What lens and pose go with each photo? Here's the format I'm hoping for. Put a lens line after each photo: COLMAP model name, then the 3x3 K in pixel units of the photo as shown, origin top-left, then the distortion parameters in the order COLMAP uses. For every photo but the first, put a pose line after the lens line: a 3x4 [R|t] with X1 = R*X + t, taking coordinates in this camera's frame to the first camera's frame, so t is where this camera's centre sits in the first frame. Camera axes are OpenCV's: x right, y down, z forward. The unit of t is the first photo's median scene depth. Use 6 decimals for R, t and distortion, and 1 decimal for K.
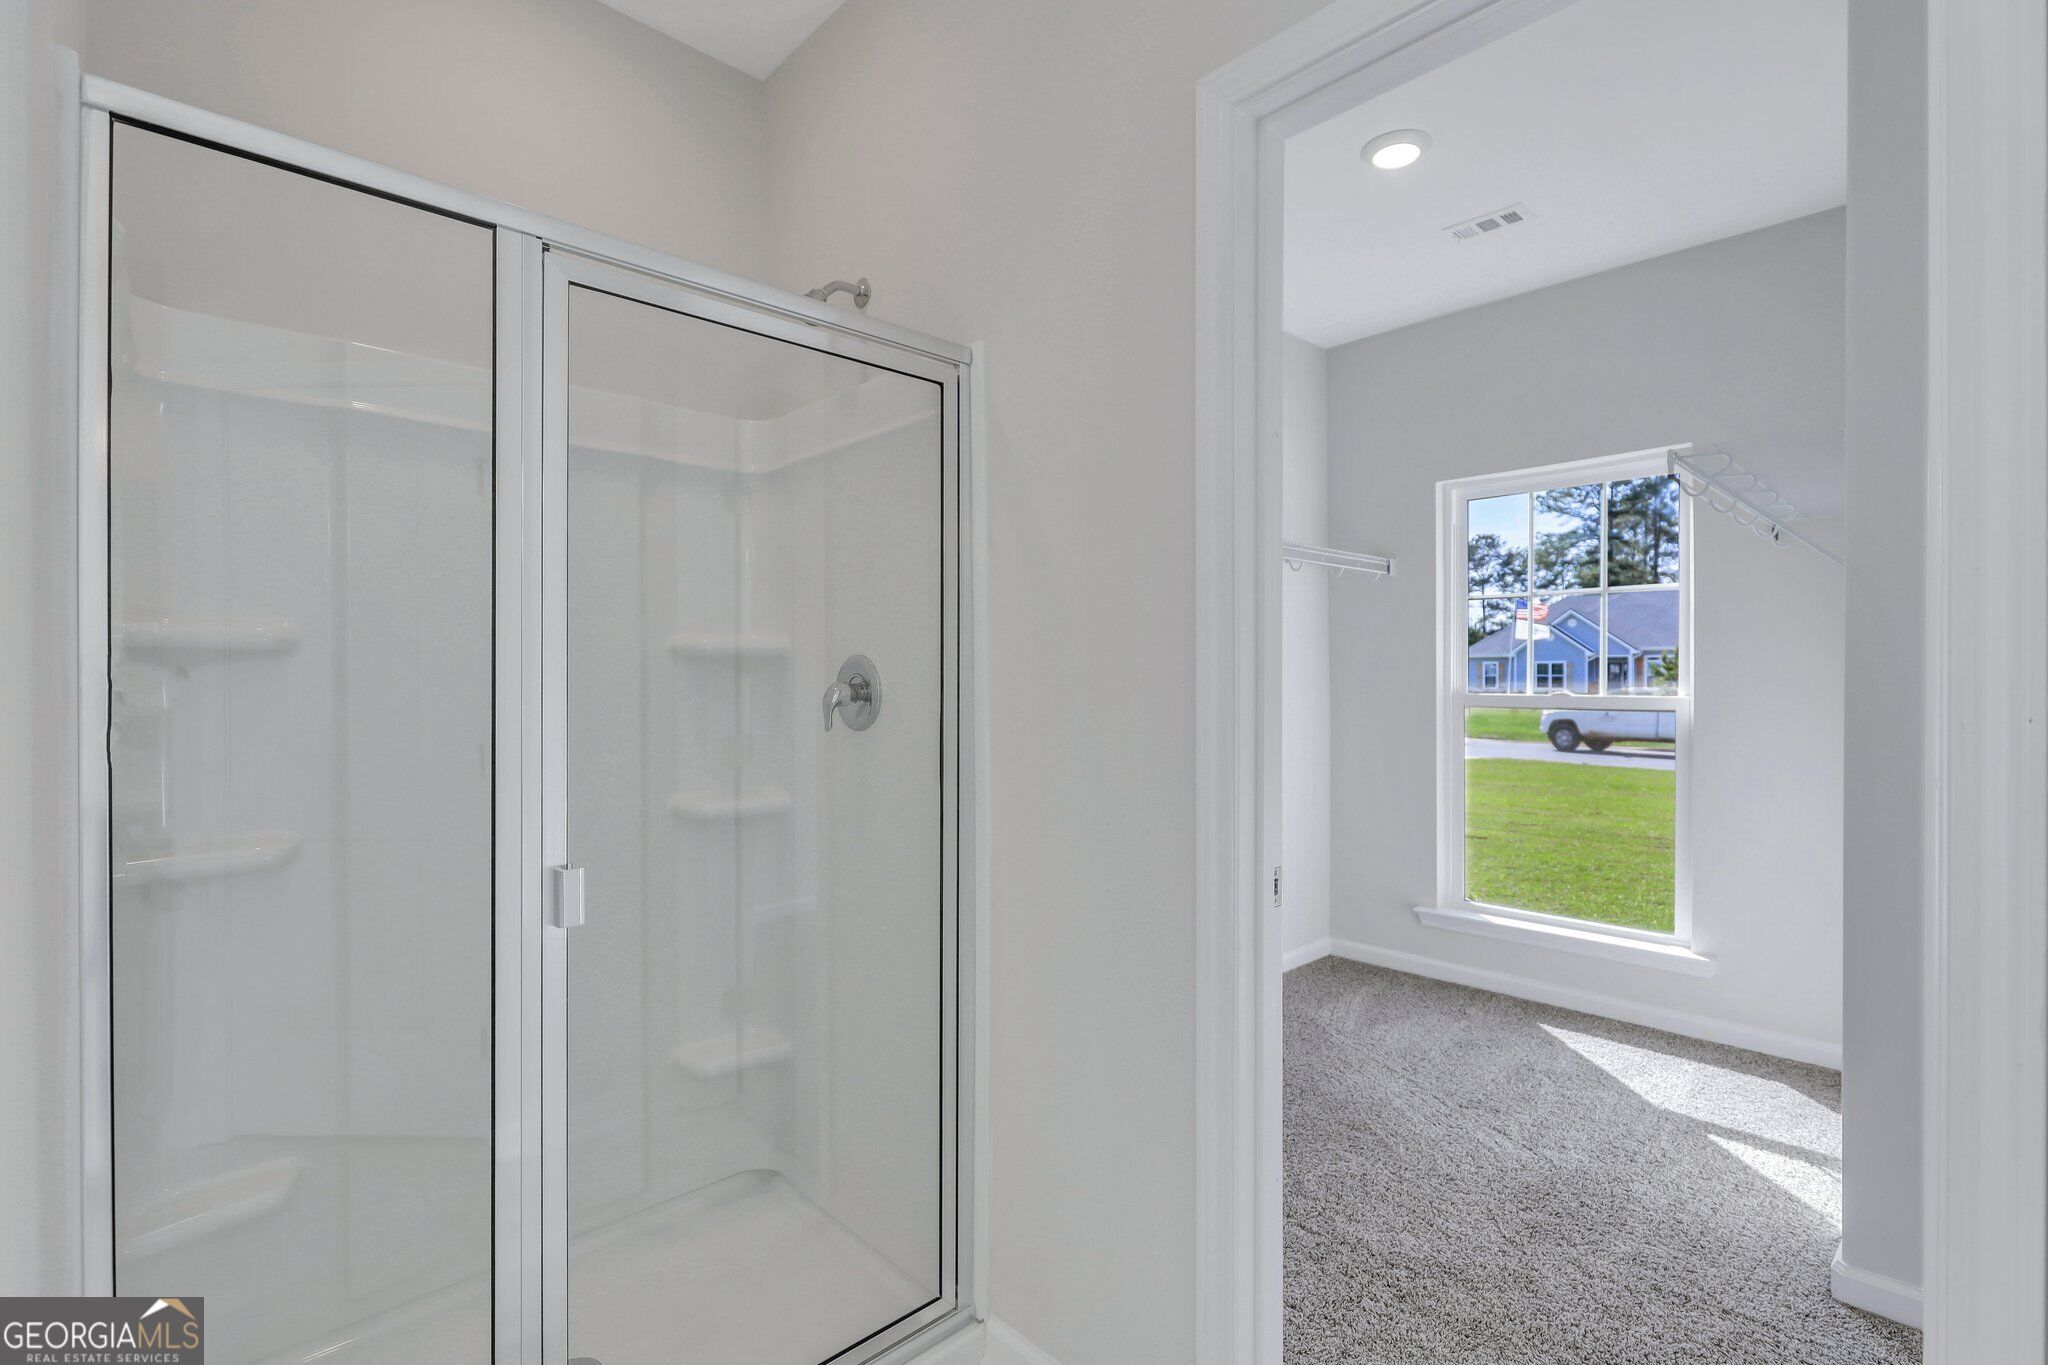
lens RADIAL K [[927.7, 0, 1037.4], [0, 927.7, 675.8], [0, 0, 1]] dist [-0.004634, -0.001111]
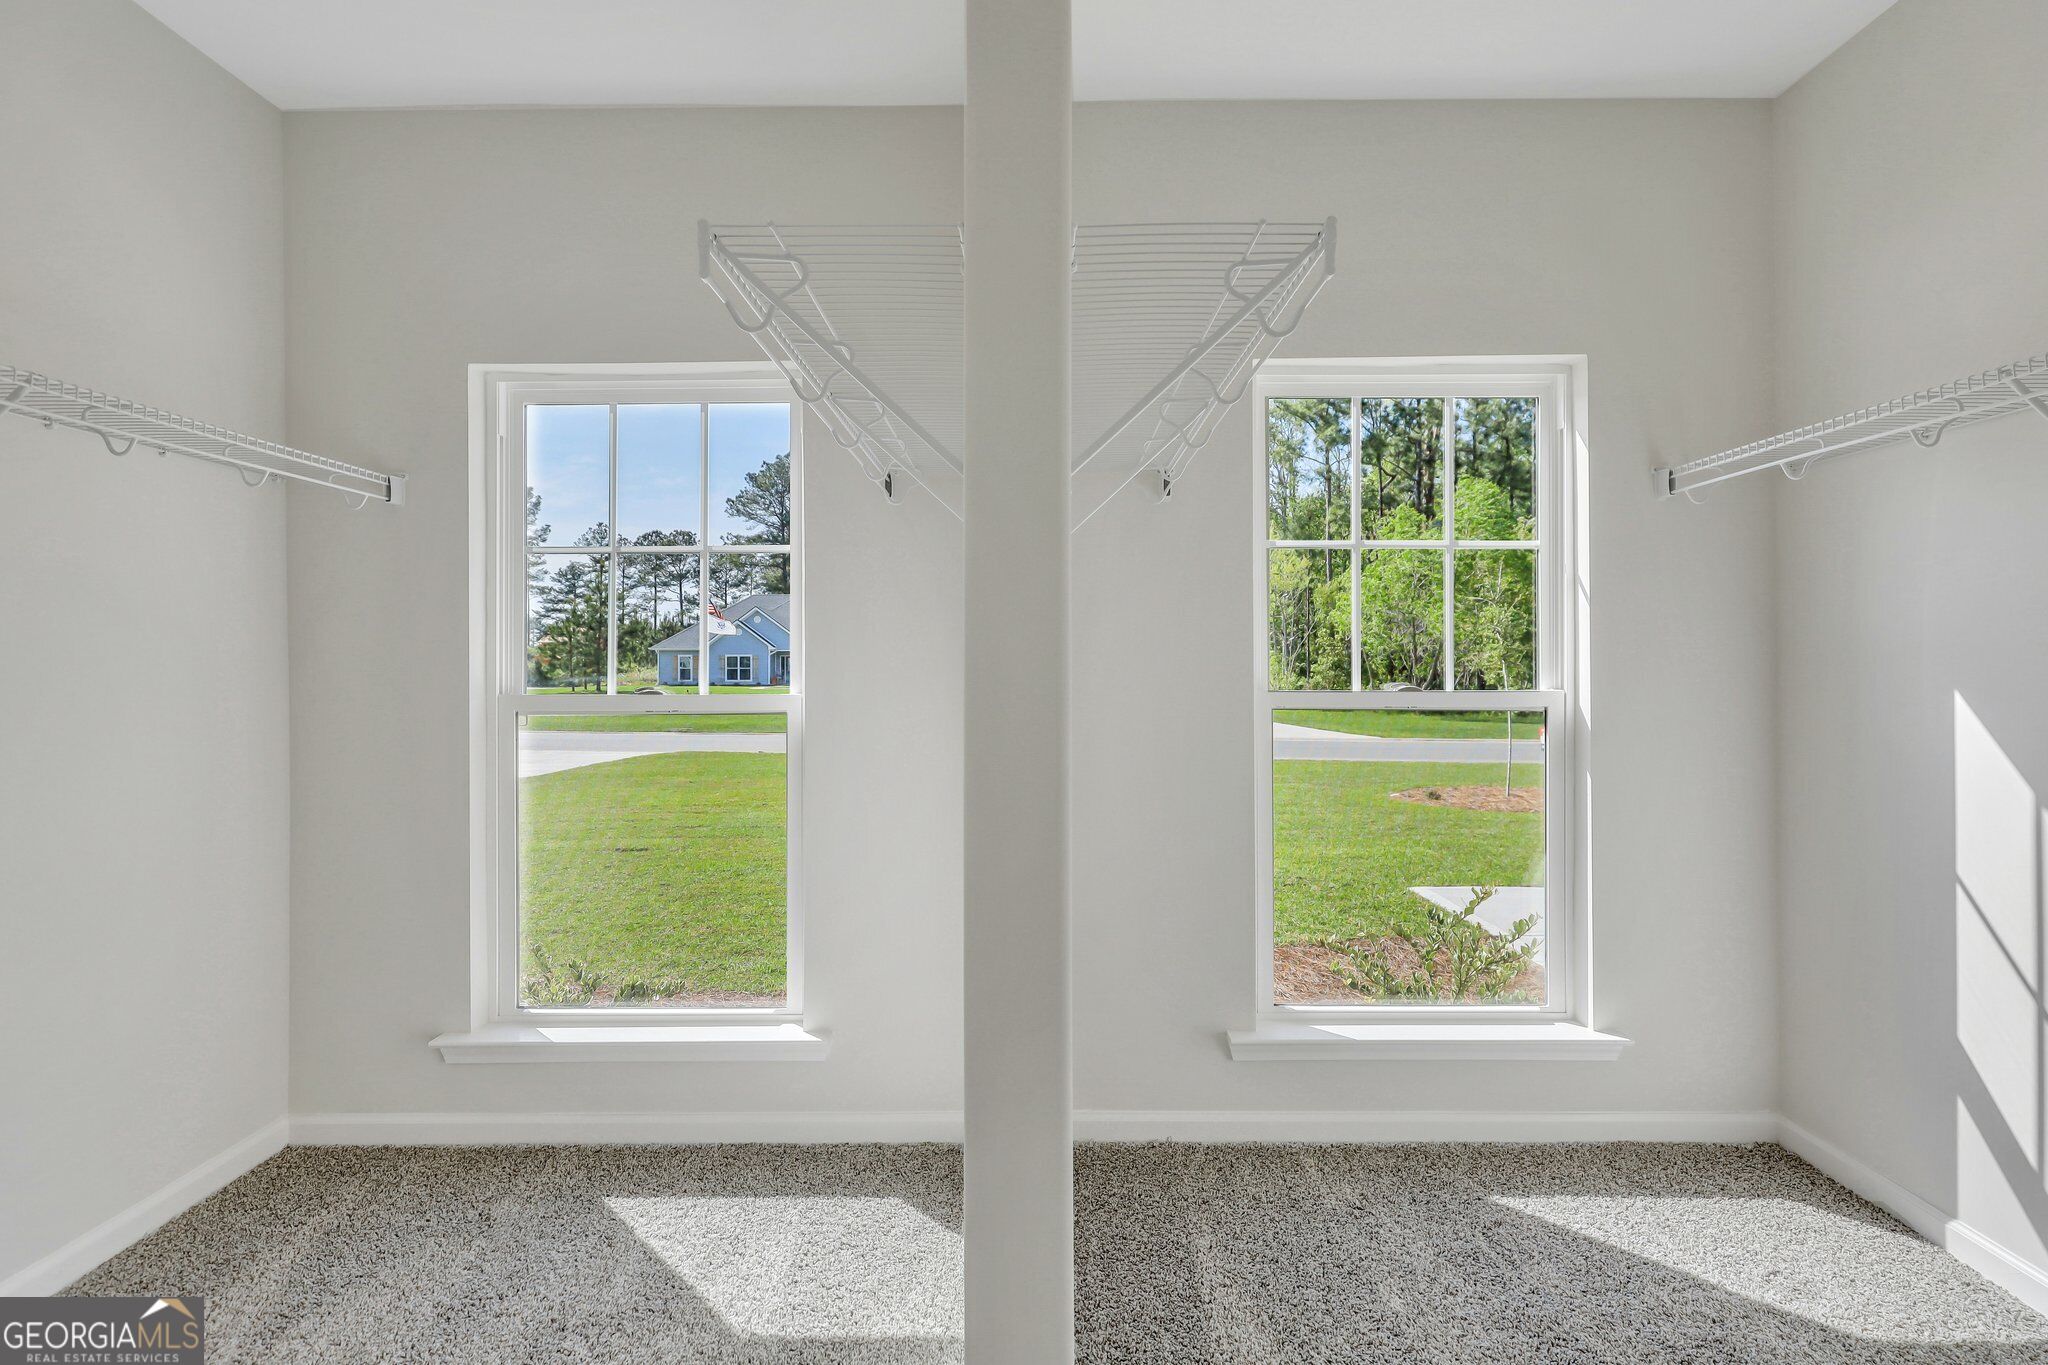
lens RADIAL K [[927.7, 0, 1024.9], [0, 927.7, 667.2], [0, 0, 1]] dist [-0.004634, -0.001111]
pose [[0.696259, 0.004106, 0.717779, 0.240899], [-0.003386, 0.999991, -0.002436, -0.000090], [-0.717783, -0.000734, 0.696267, 0.285996]]
